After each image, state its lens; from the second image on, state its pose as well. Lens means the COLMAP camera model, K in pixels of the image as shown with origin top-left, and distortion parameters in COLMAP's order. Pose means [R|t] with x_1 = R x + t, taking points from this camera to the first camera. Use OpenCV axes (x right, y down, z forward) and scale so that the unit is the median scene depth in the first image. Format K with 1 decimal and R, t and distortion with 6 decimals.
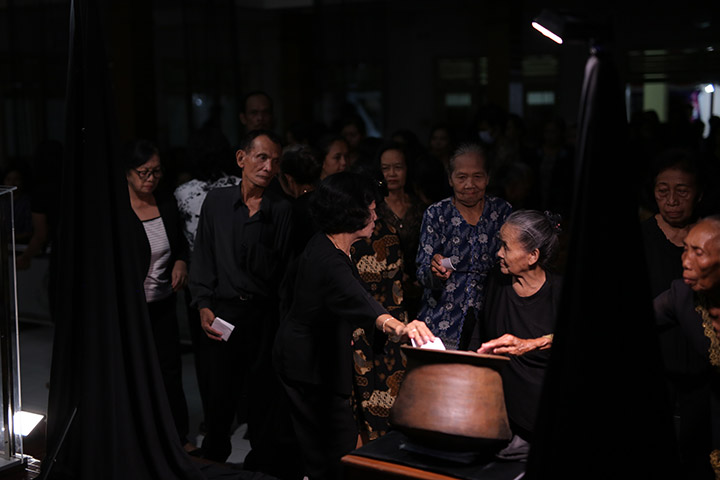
lens RADIAL K [[1027.3, 0, 353.7], [0, 1027.3, 237.9], [0, 0, 1]] dist [0.021229, 0.000000]
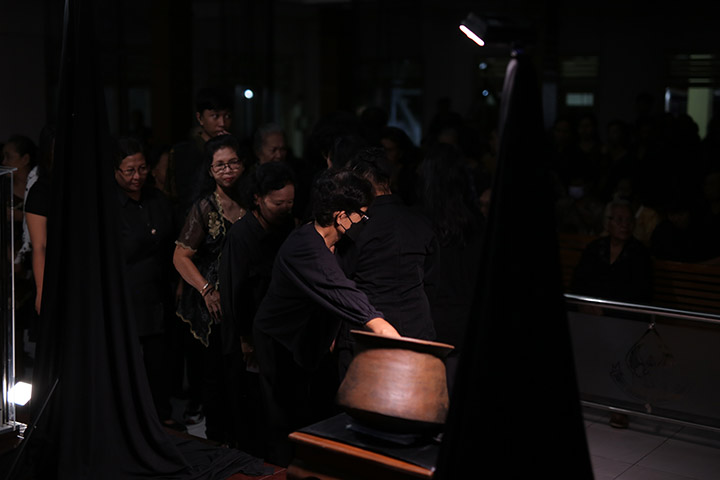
lens RADIAL K [[1027.3, 0, 350.3], [0, 1027.3, 238.3], [0, 0, 1]] dist [0.021229, 0.000000]
pose [[0.997808, 0.036714, -0.055059, 0.103385], [-0.036449, 0.999319, 0.005799, 0.005364], [0.055235, -0.003779, 0.998466, -0.046673]]
